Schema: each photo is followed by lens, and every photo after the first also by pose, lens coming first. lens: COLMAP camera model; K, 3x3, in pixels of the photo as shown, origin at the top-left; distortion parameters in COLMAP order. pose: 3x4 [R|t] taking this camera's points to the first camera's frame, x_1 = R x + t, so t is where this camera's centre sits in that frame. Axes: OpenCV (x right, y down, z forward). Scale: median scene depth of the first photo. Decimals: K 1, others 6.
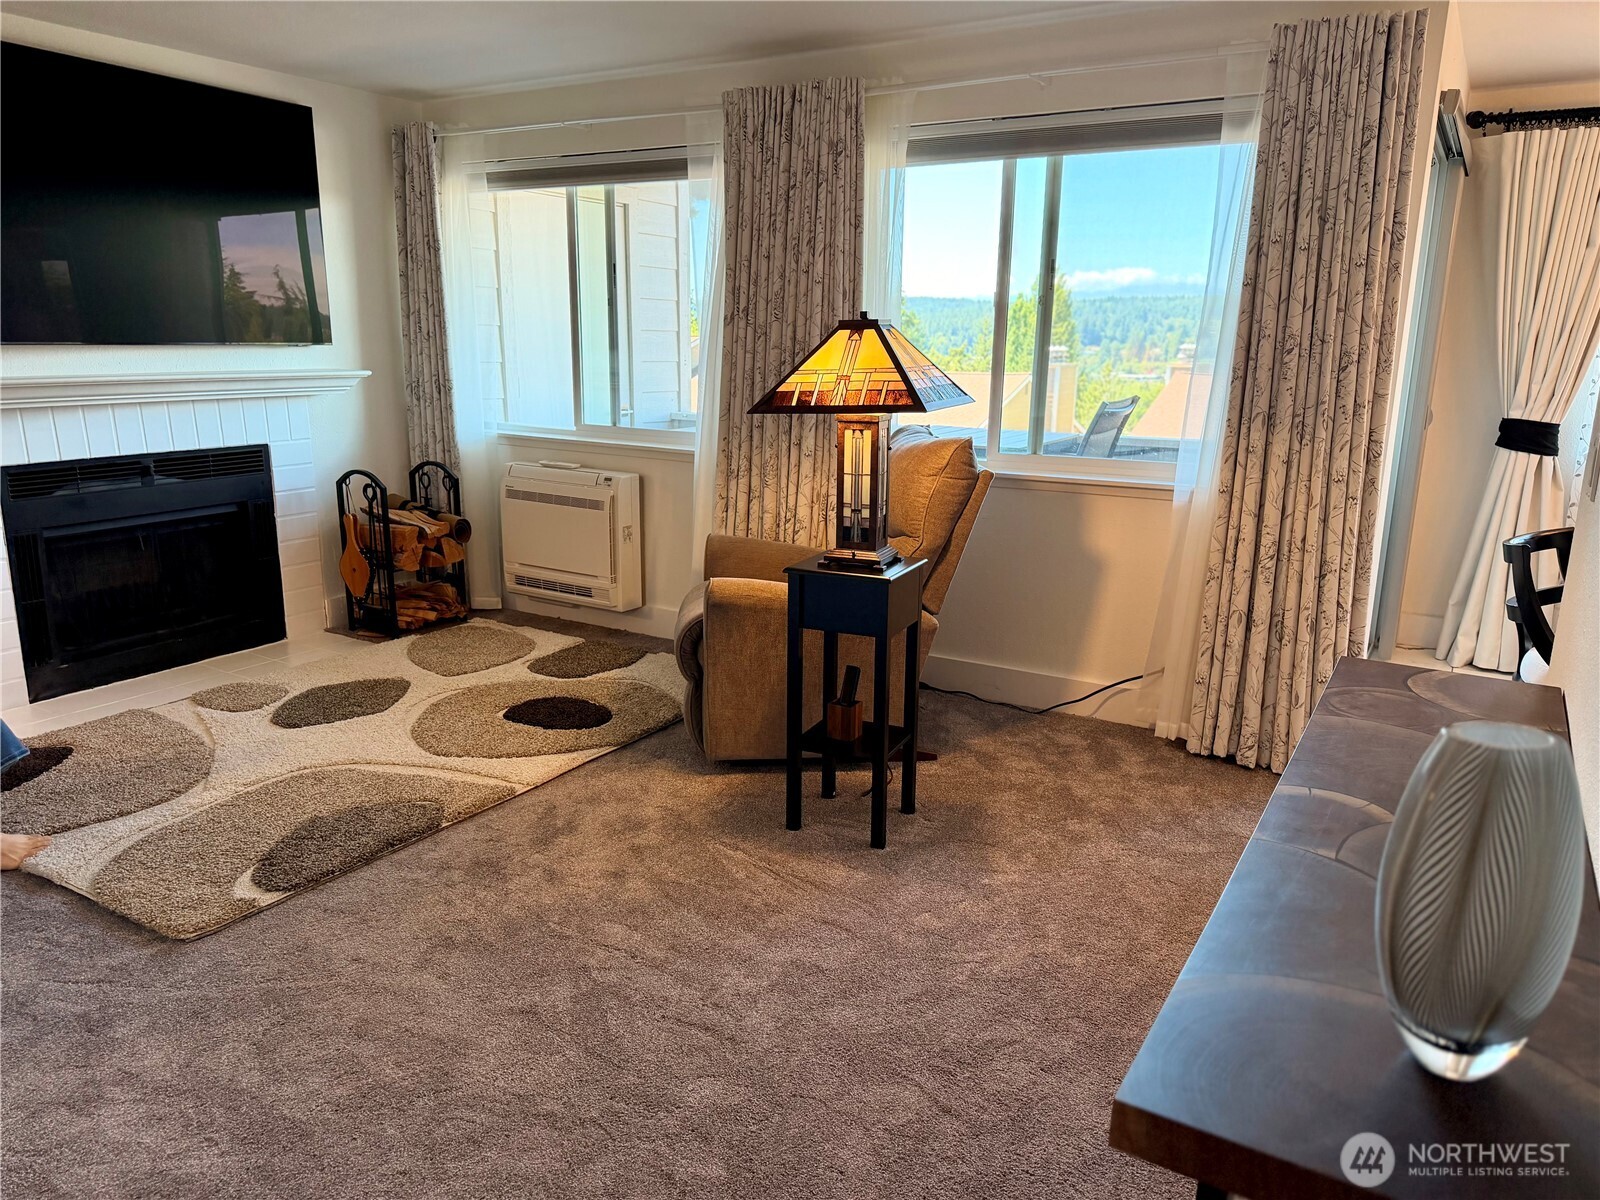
lens RADIAL K [[1129.4, 0, 798.9], [0, 1129.4, 597.9], [0, 0, 1]] dist [-0.004720, -0.003110]
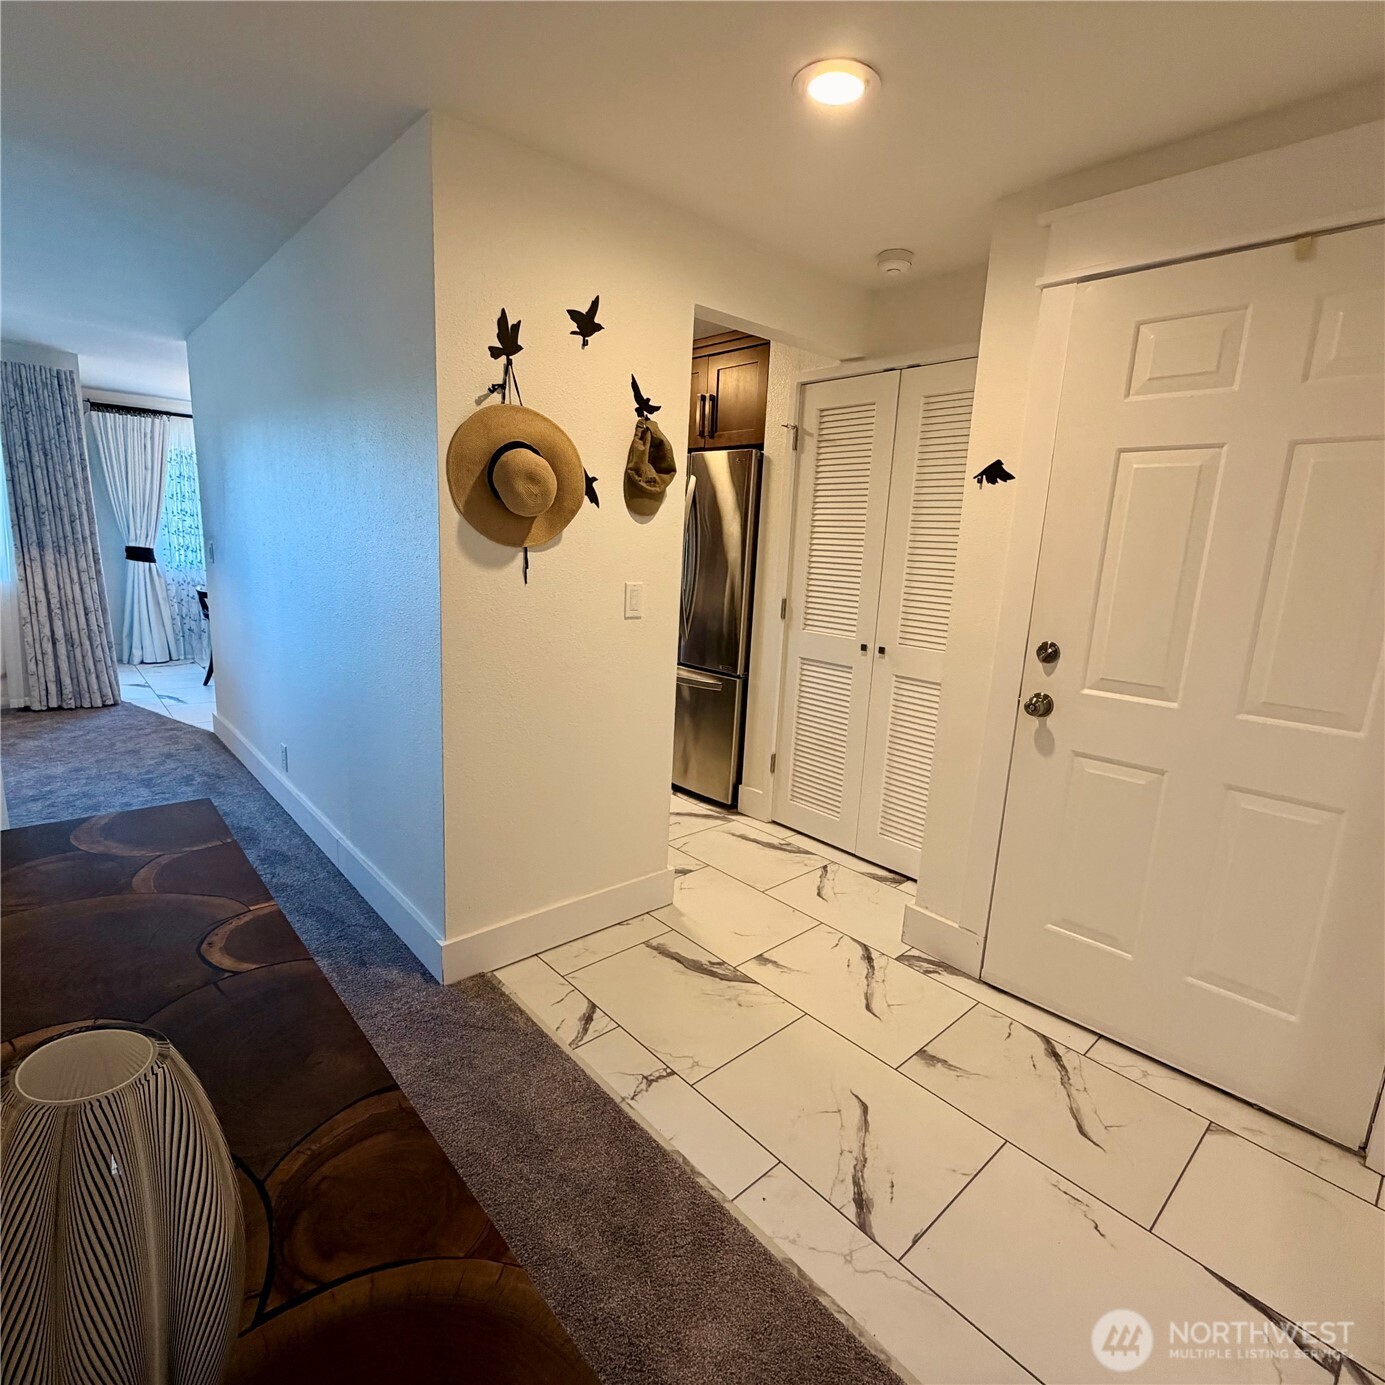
lens RADIAL K [[735.6, 0, 692.0], [0, 735.6, 697.7], [0, 0, 1]] dist [-0.000956, -0.000112]
pose [[0.286331, -0.202798, 0.936423, -0.601539], [0.175683, 0.971886, 0.156759, 0.125543], [-0.941886, 0.119628, 0.313909, -0.581655]]
